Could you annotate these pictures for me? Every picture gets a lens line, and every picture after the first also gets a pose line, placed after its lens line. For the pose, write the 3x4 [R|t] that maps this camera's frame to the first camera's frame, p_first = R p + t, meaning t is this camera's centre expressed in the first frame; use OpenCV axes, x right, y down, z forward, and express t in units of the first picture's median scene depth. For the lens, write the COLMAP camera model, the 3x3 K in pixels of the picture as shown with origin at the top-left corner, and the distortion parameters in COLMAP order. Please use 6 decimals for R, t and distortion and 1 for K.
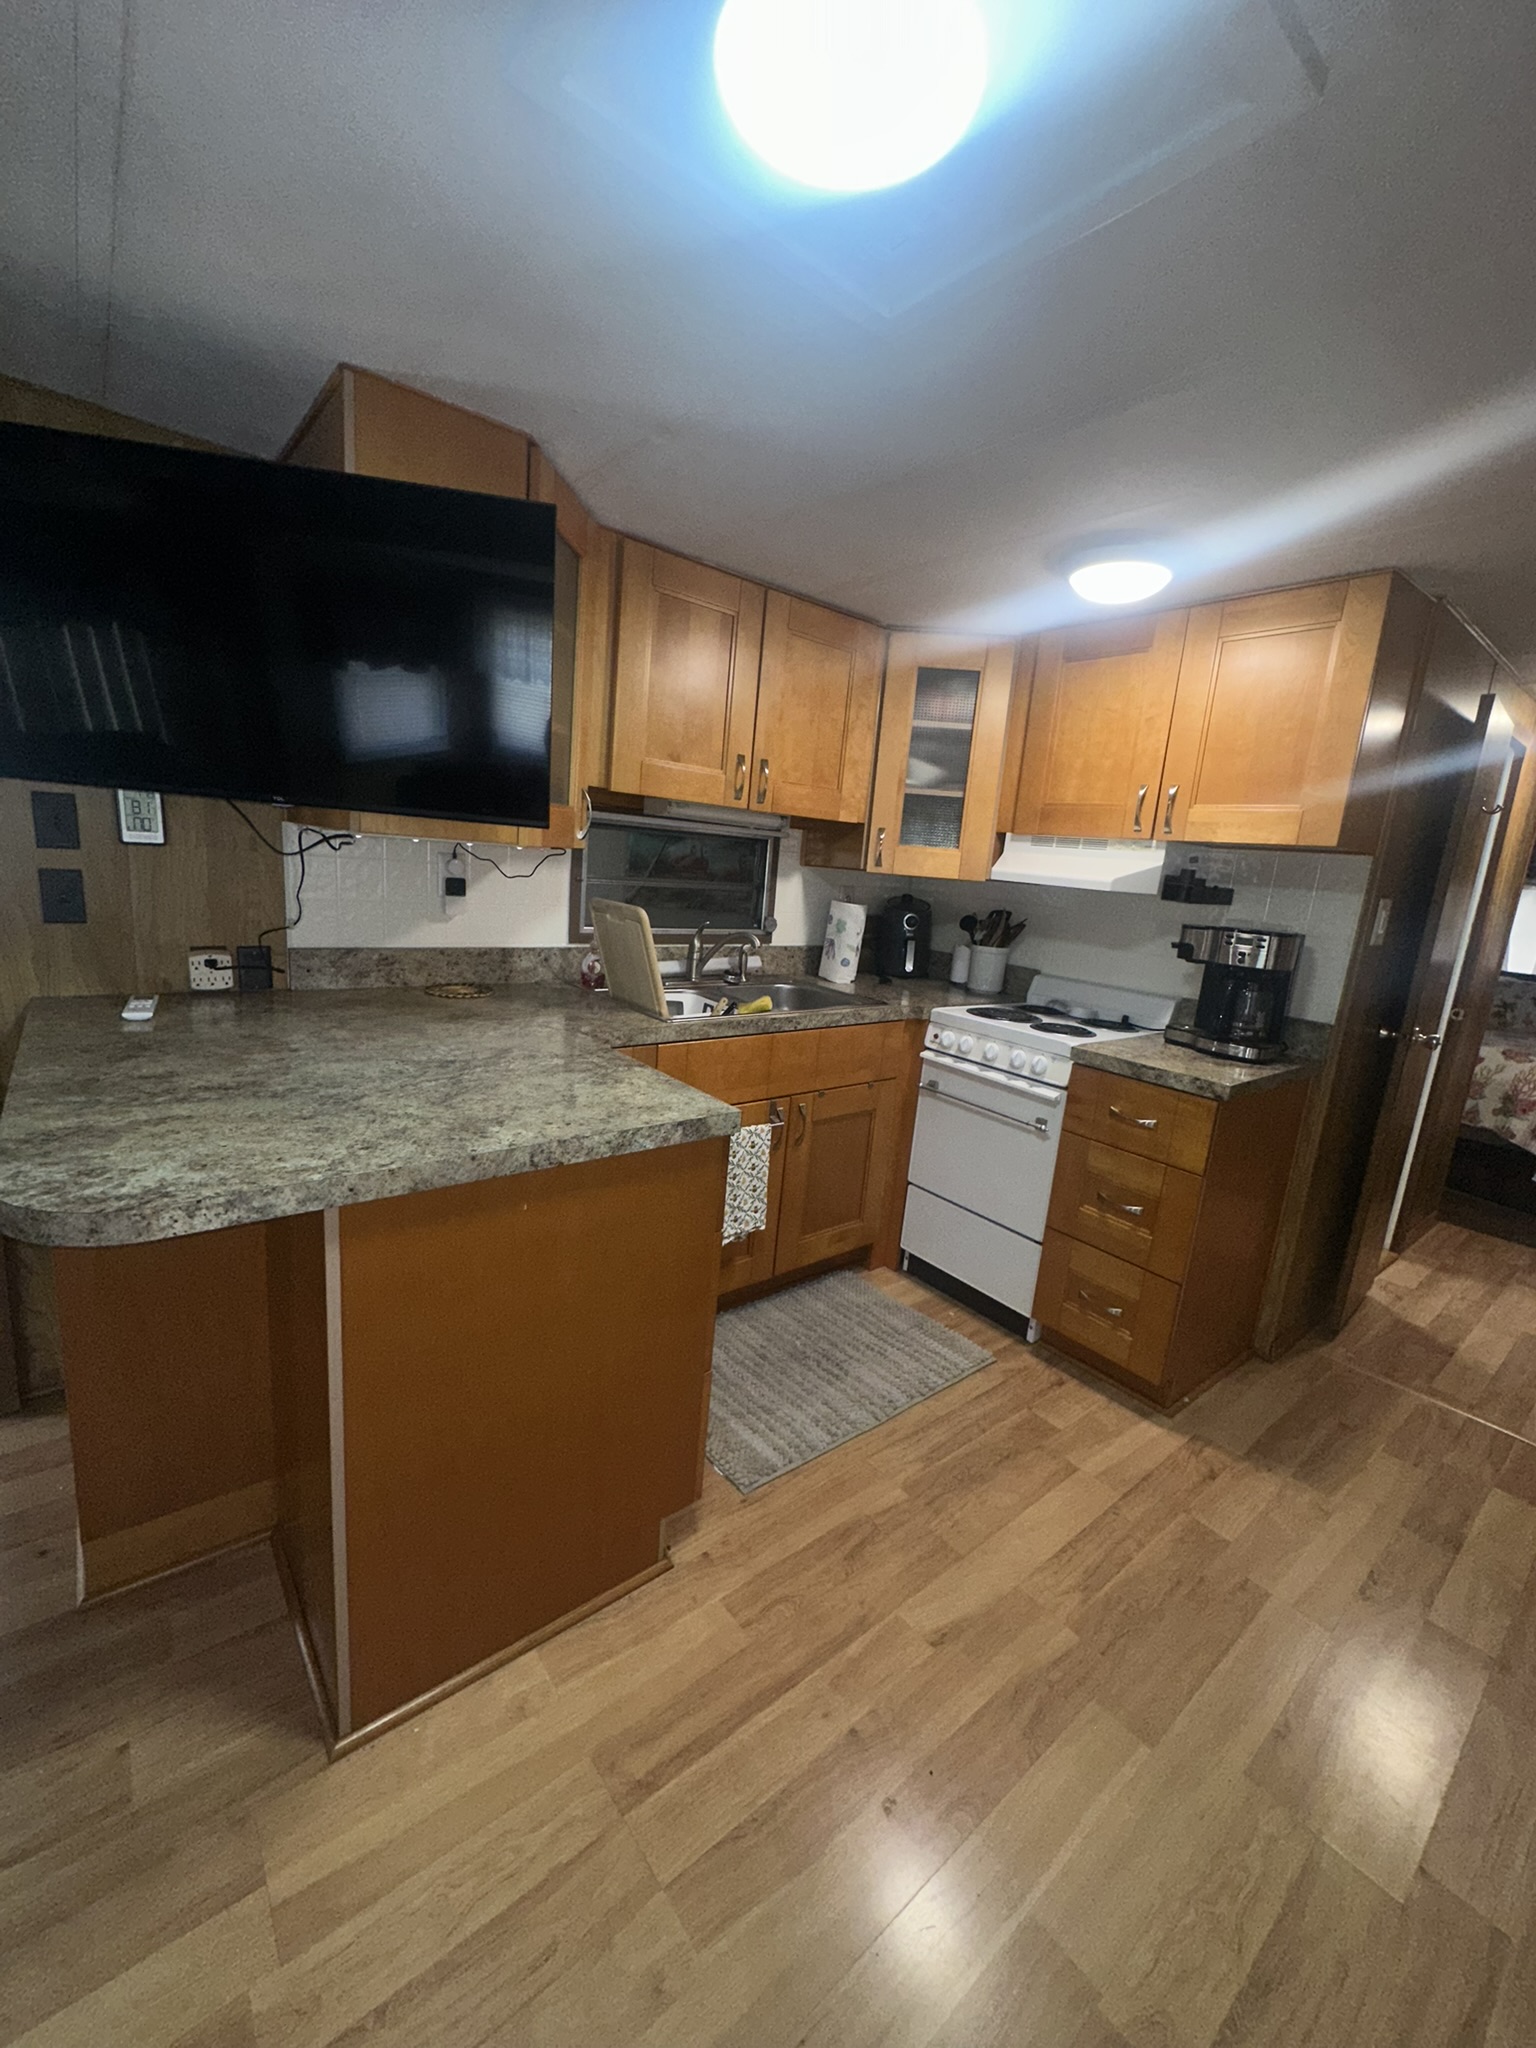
lens RADIAL K [[818.3, 0, 771.2], [0, 818.3, 1026.3], [0, 0, 1]] dist [-0.001774, 0.000021]
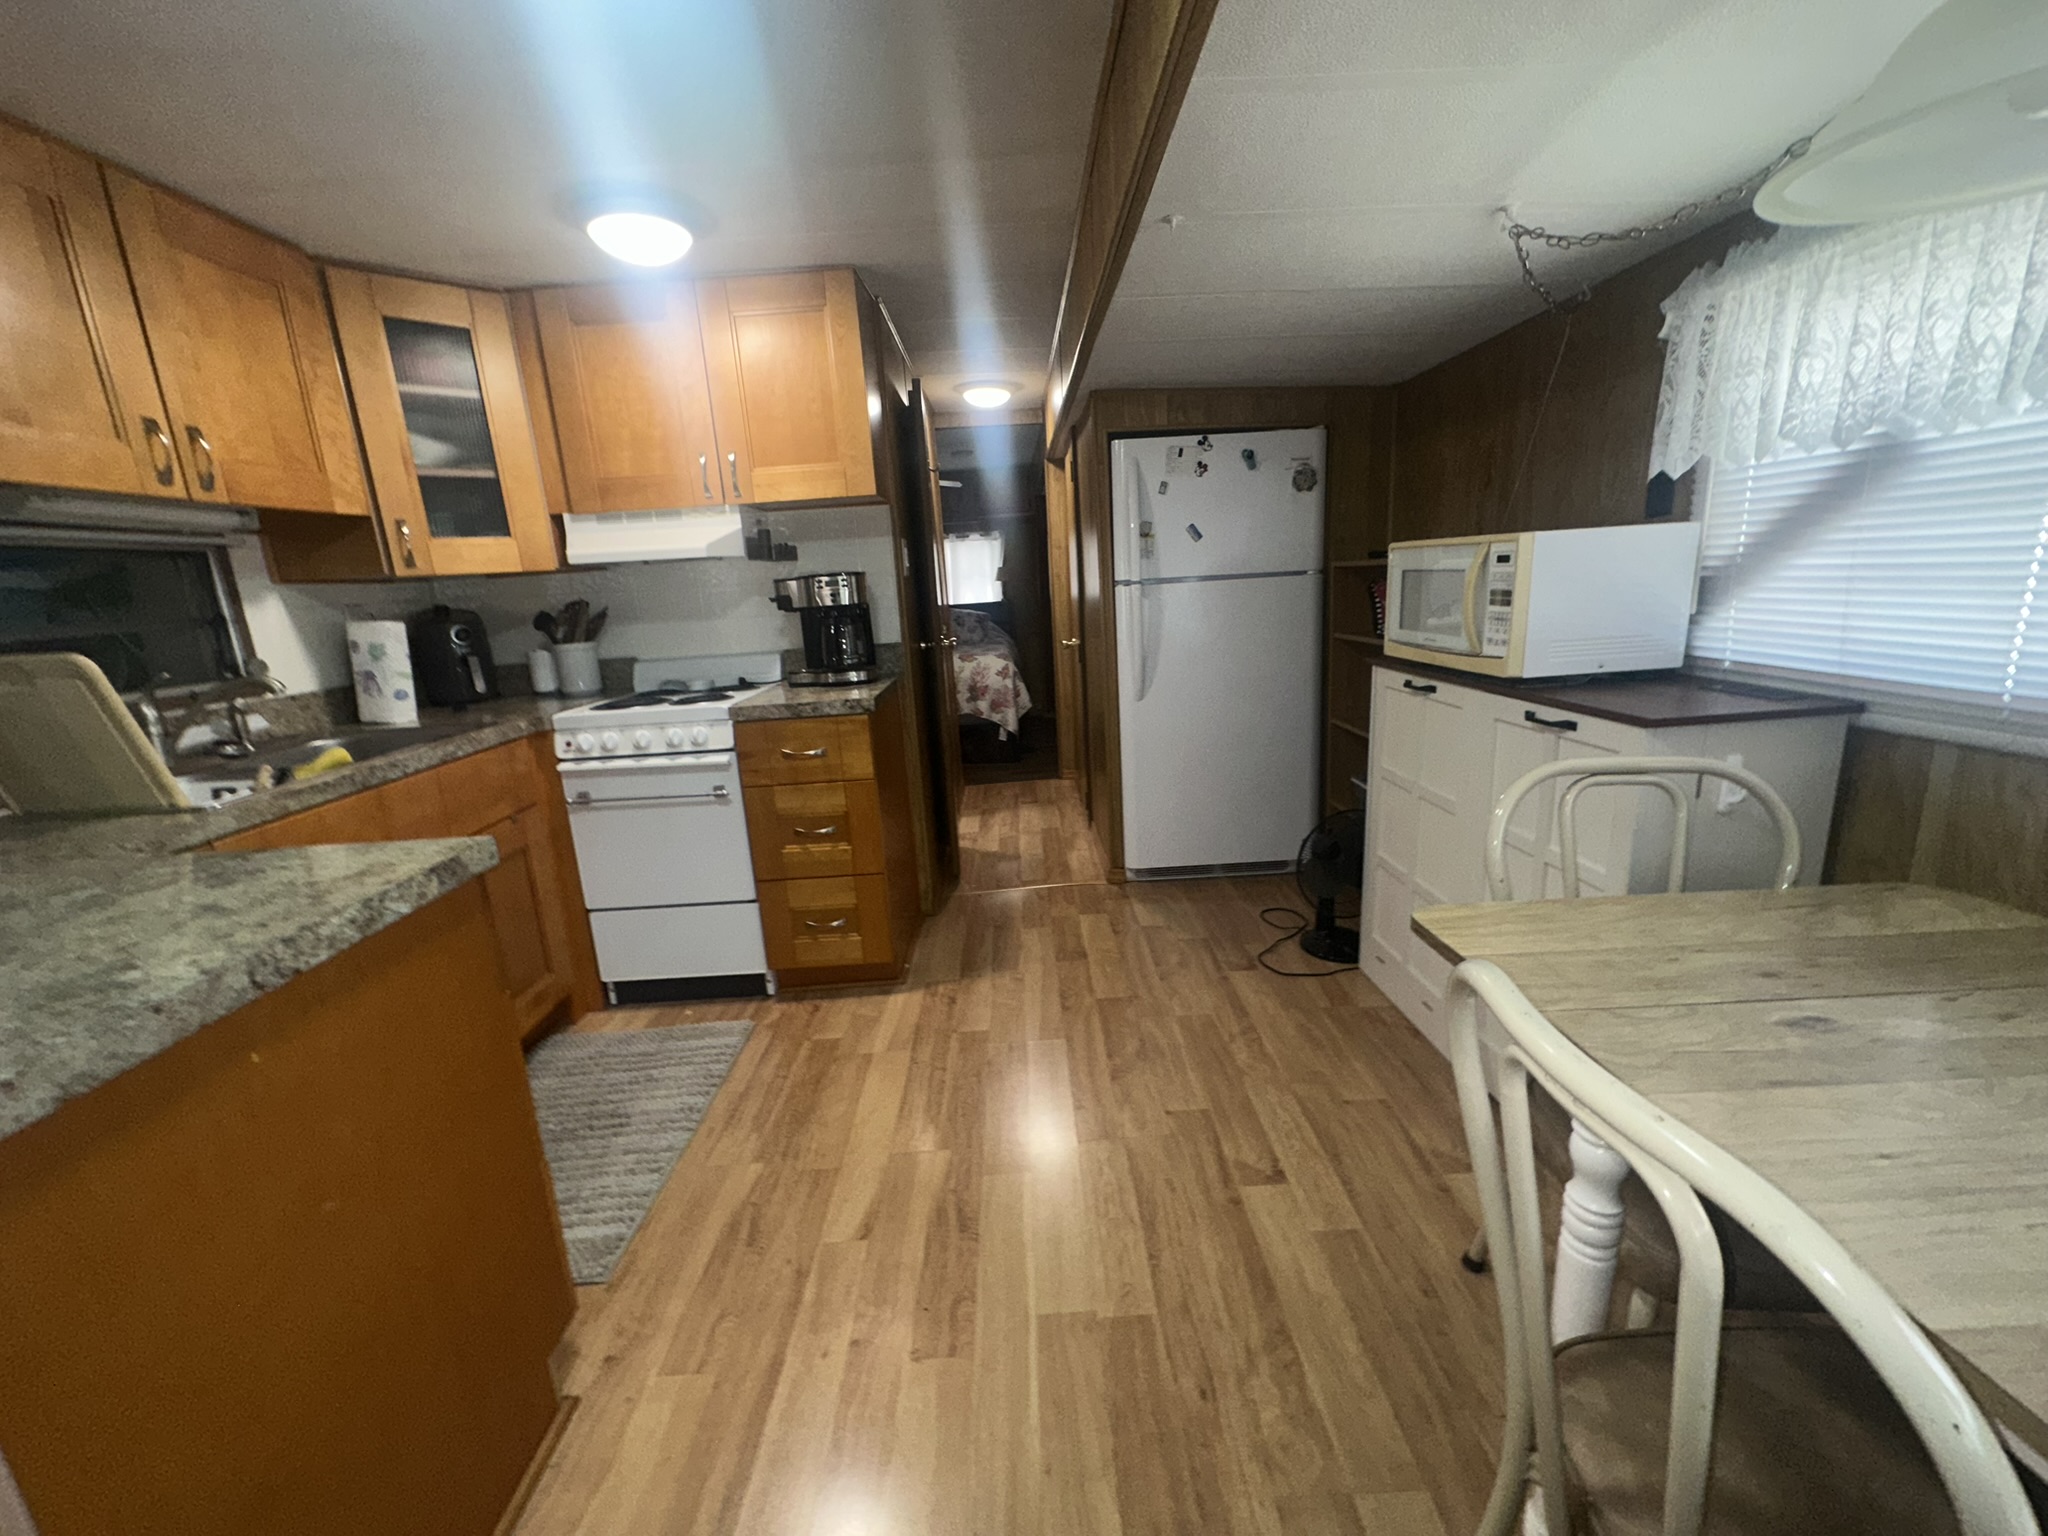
lens RADIAL K [[816.5, 0, 1020.7], [0, 816.5, 769.0], [0, 0, 1]] dist [-0.002485, -0.000180]
pose [[0.616887, -0.296541, 0.729050, -0.172962], [0.267702, 0.950132, 0.159950, 0.031449], [-0.740125, 0.096497, 0.665509, 0.043138]]
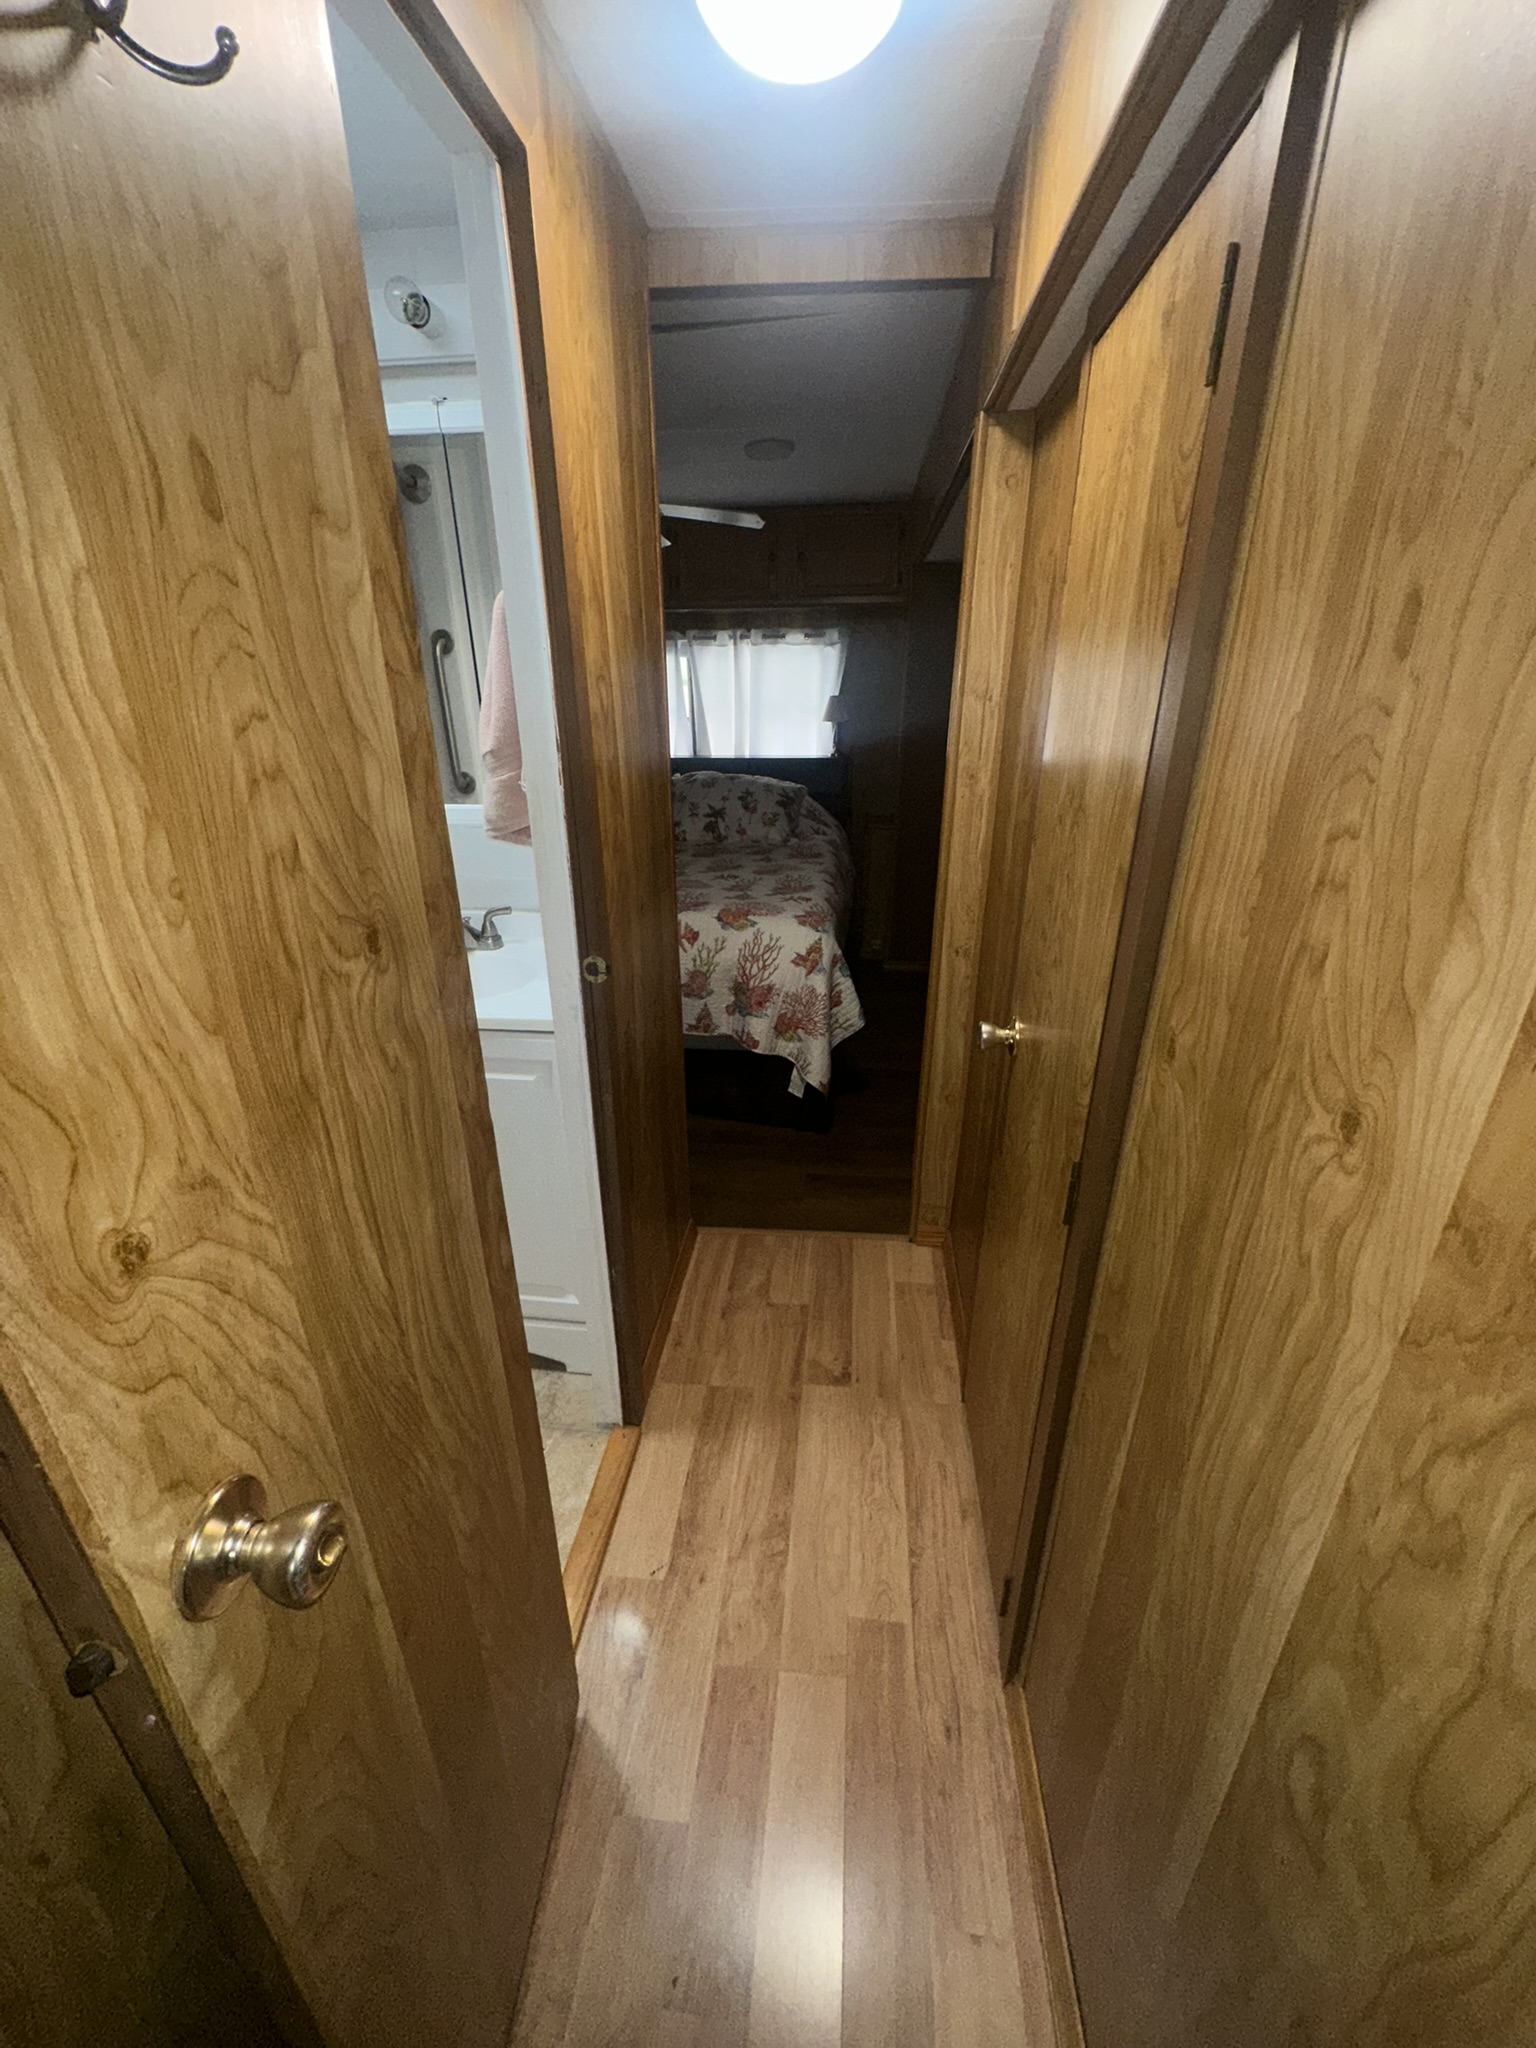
lens RADIAL K [[823.0, 0, 768.0], [0, 823.0, 1024.0], [0, 0, 1]] dist [-0.003465, -0.000330]
pose [[0.706702, -0.351529, 0.614003, 0.854577], [0.201545, 0.931902, 0.301559, -0.133307], [-0.678197, -0.089363, 0.729427, 0.850083]]
